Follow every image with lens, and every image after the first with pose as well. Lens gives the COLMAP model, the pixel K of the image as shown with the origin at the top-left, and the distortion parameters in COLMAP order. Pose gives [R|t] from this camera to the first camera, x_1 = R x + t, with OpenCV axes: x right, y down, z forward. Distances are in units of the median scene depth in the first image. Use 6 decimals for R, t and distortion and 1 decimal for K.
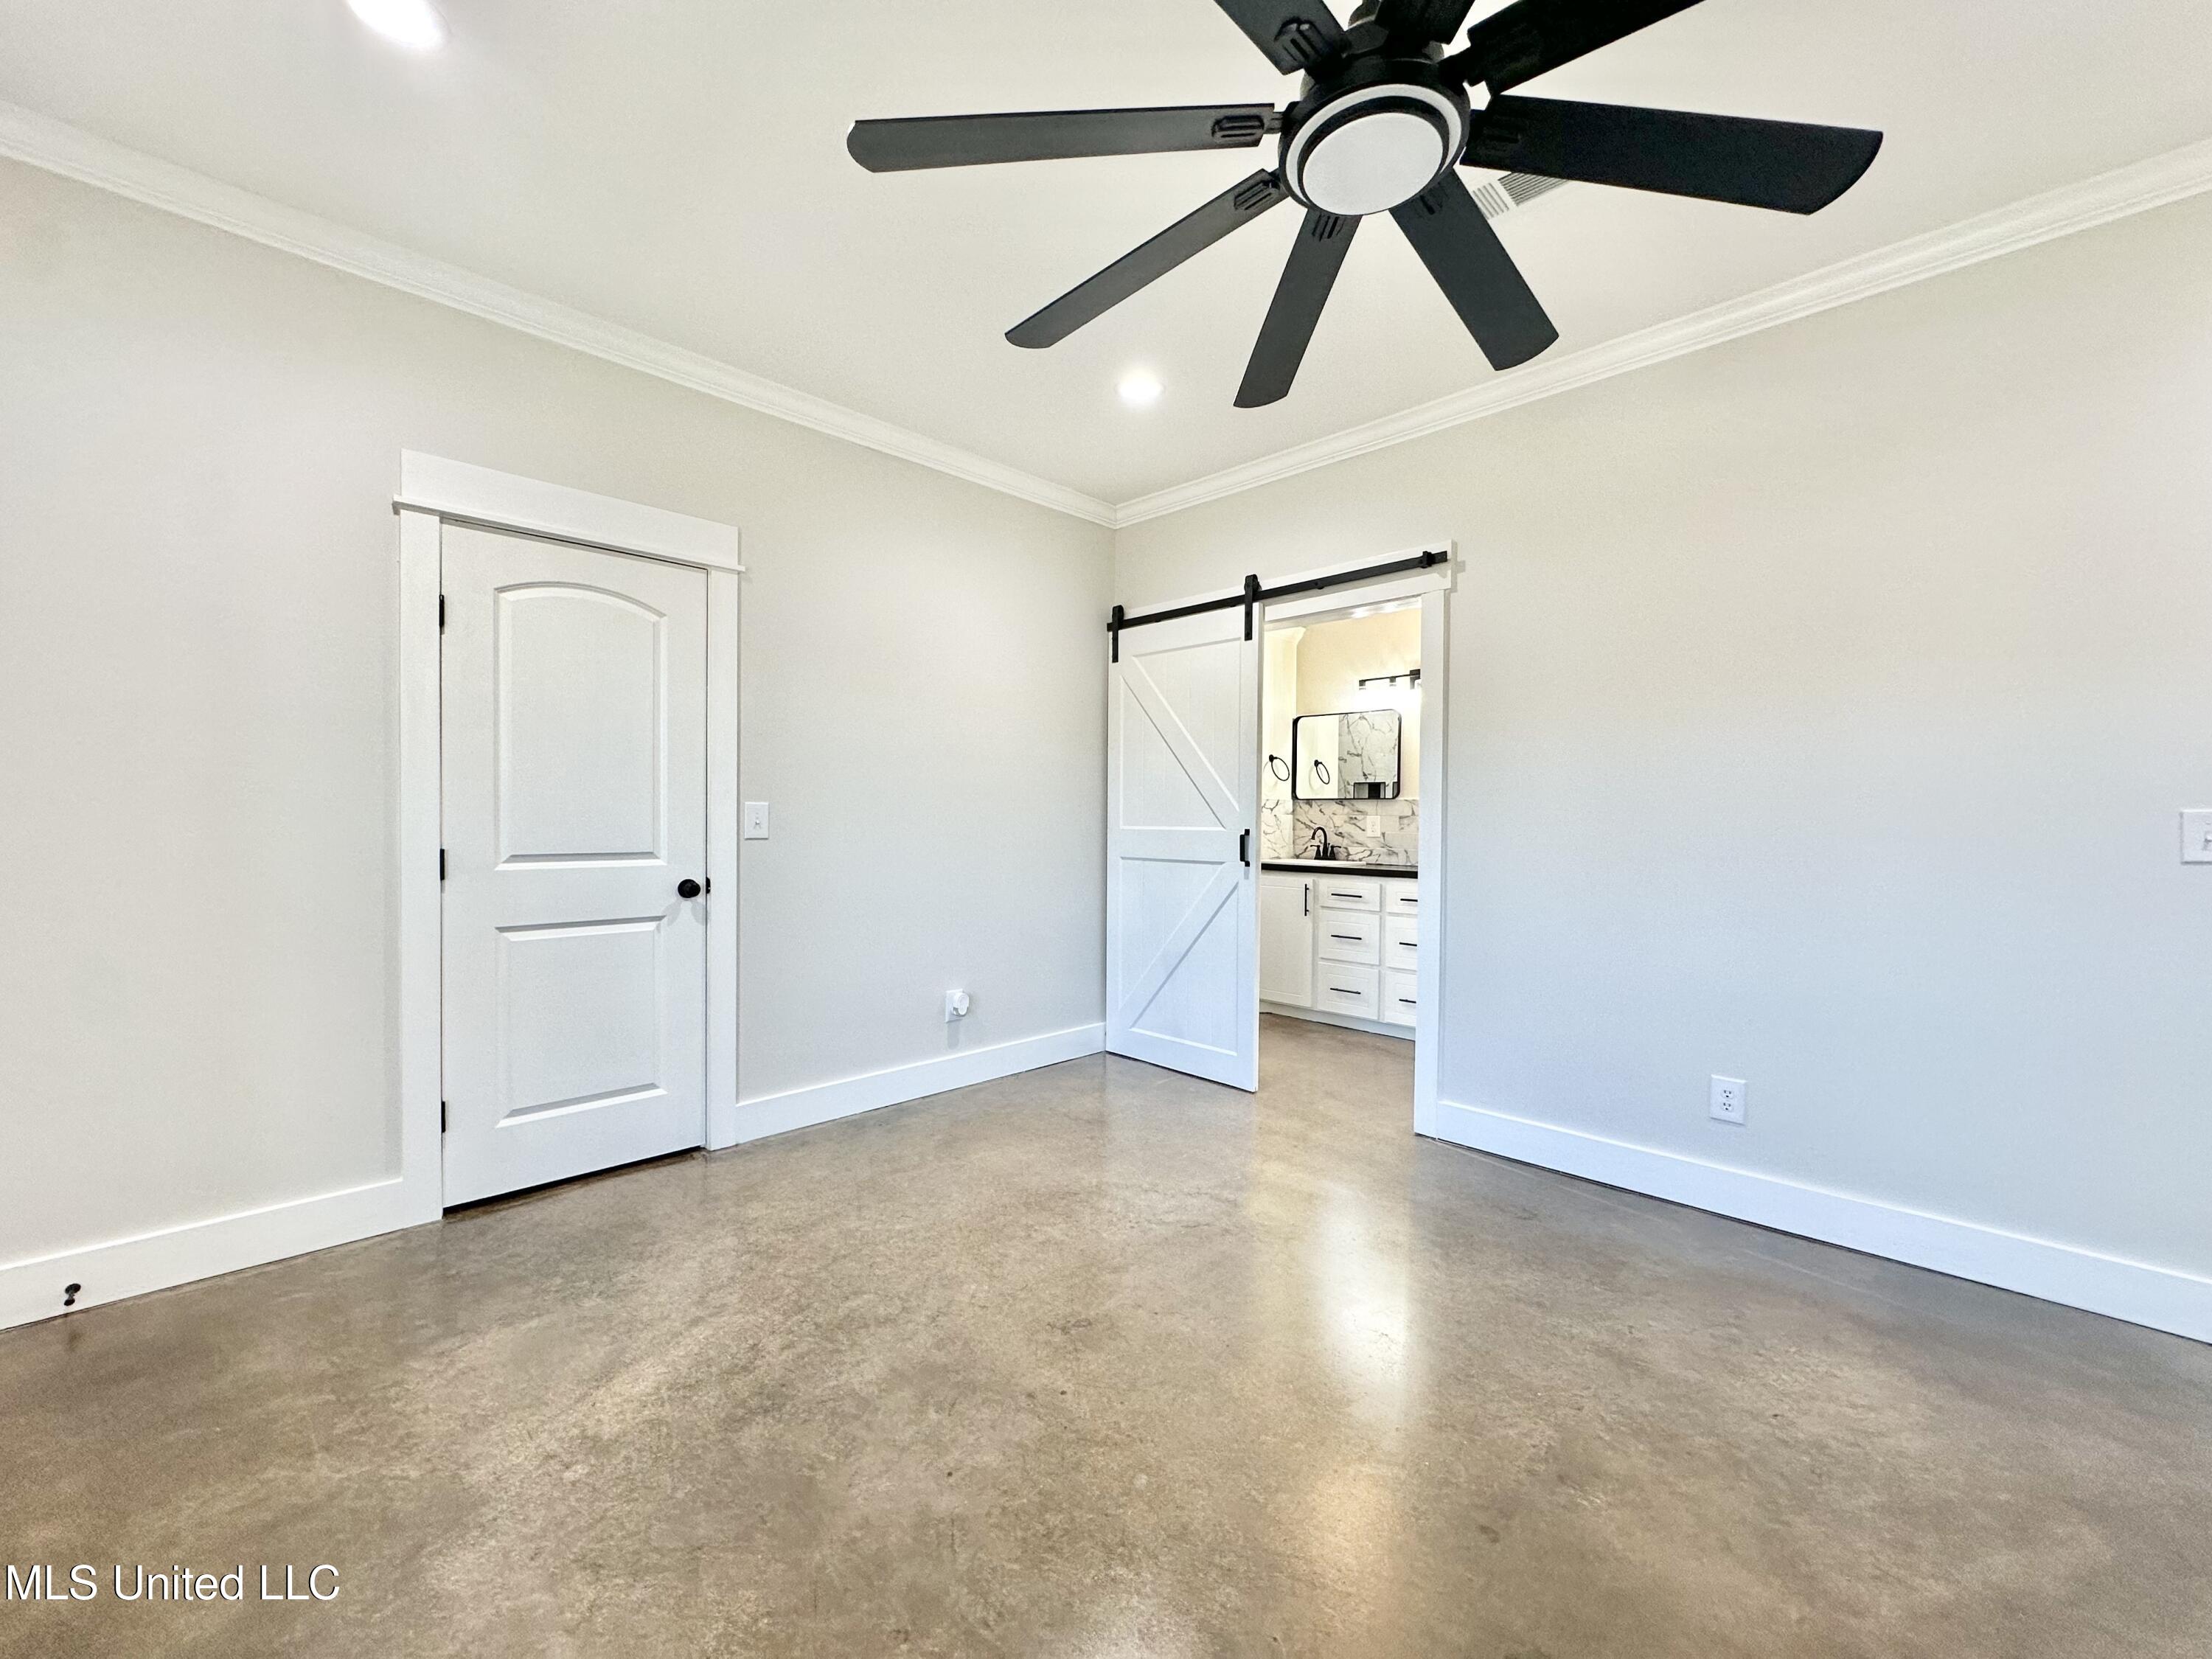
lens RADIAL K [[883.9, 0, 1101.3], [0, 883.9, 825.3], [0, 0, 1]] dist [-0.003323, 0.001754]
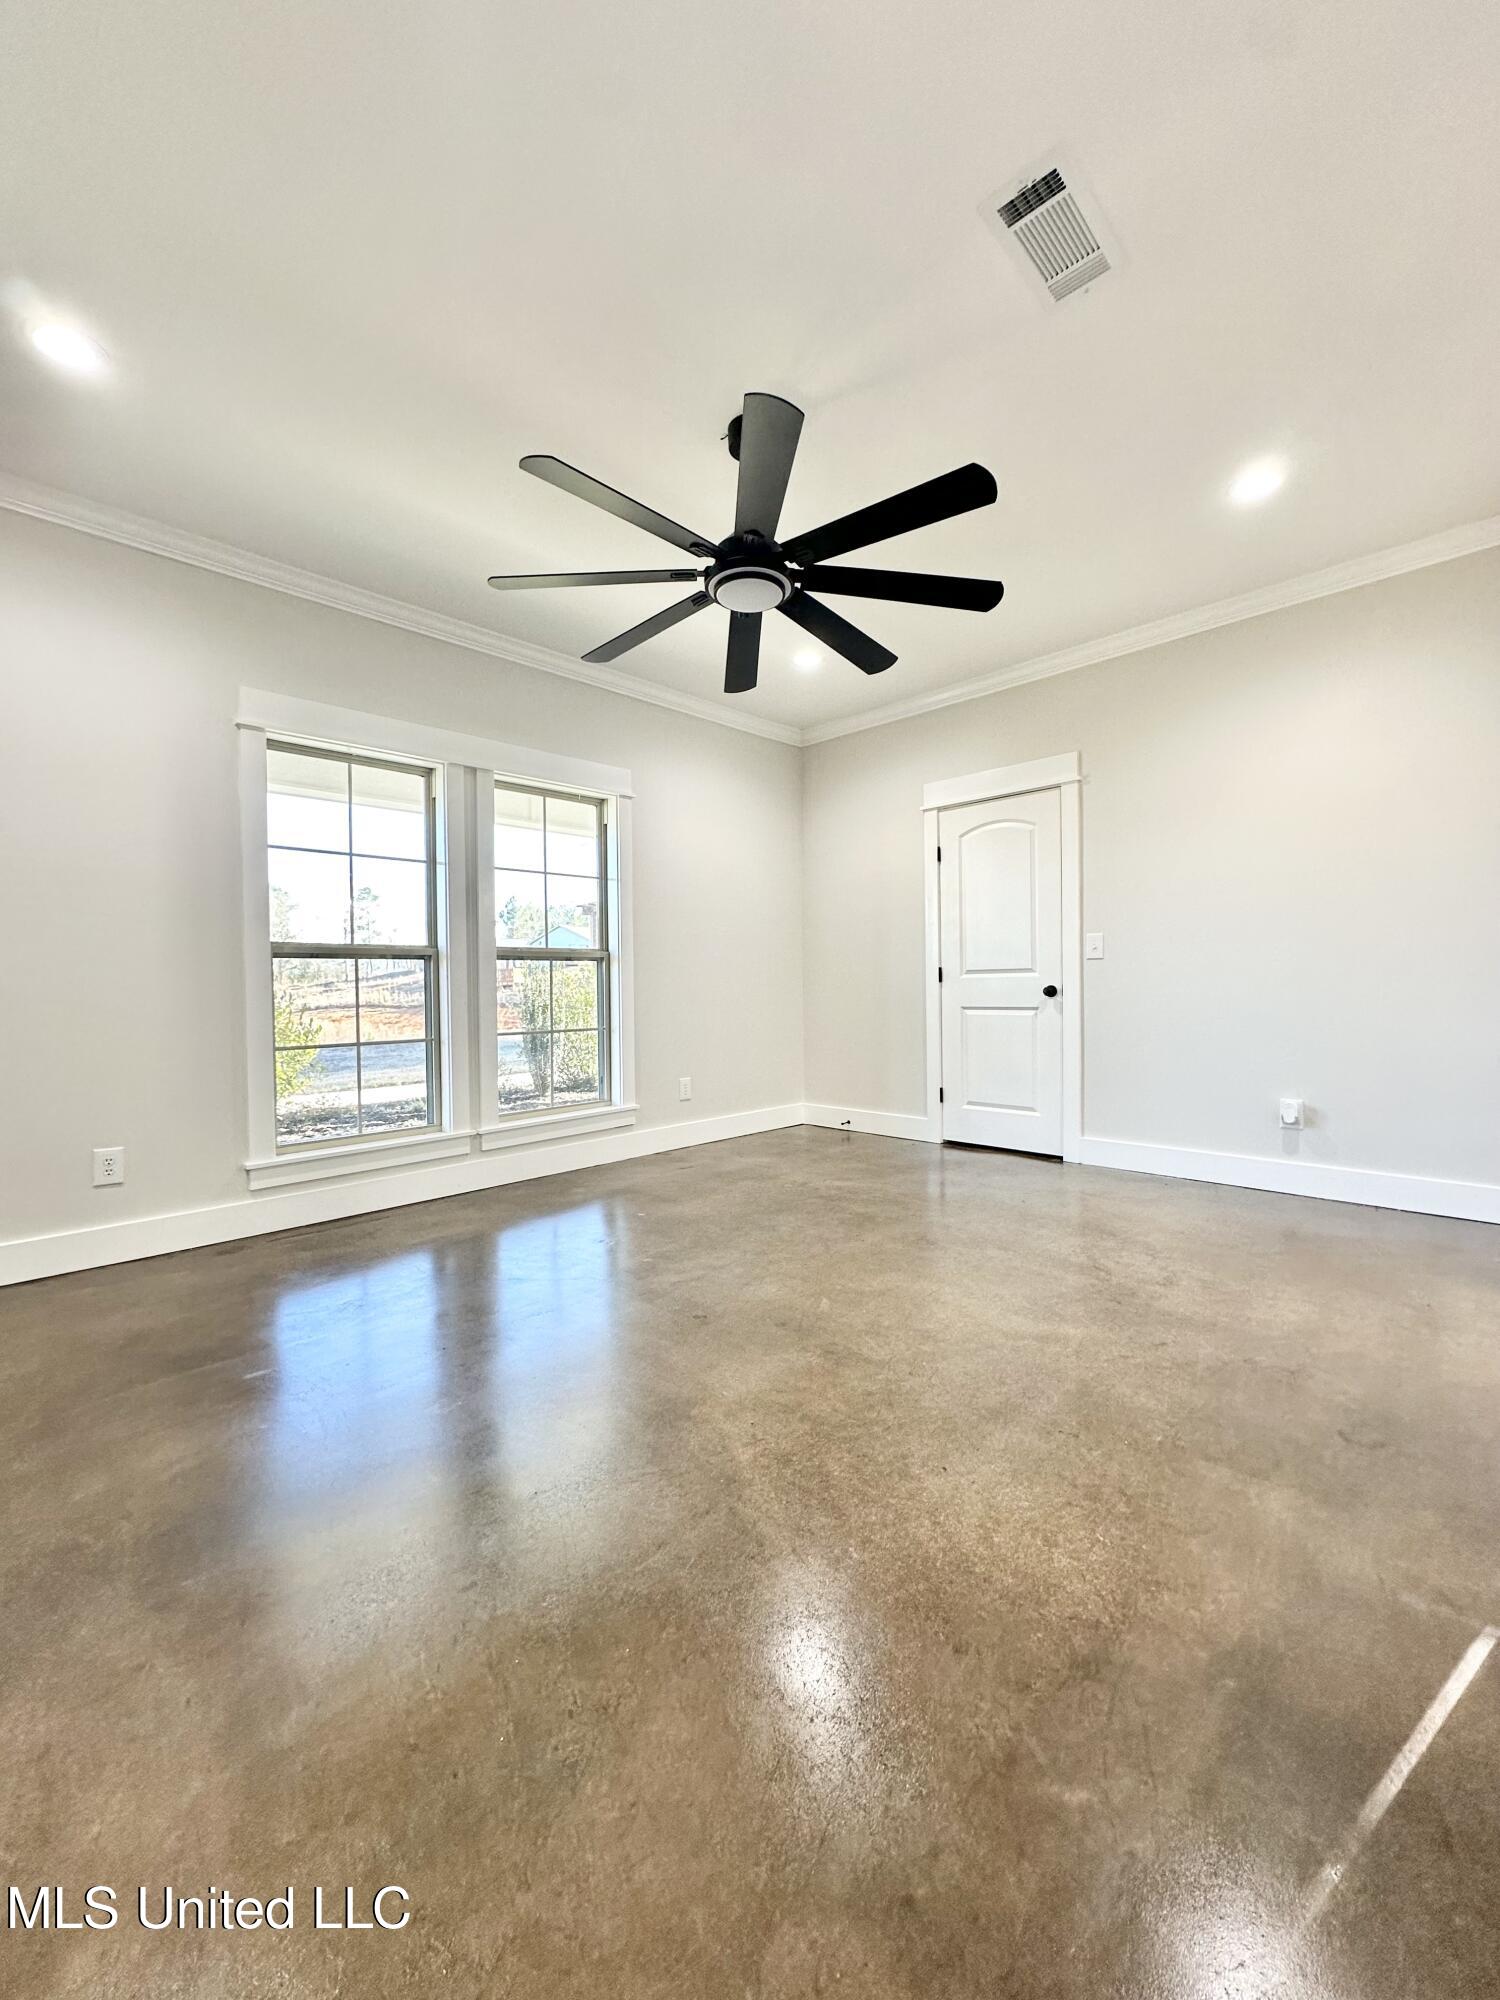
lens RADIAL K [[799.2, 0, 762.4], [0, 799.2, 1002.0], [0, 0, 1]] dist [-0.003323, 0.001754]
pose [[0.020327, 0.009425, -0.999749, 1.154303], [0.007092, 0.999929, 0.009571, 0.088321], [0.999768, -0.007285, 0.020259, 0.539807]]
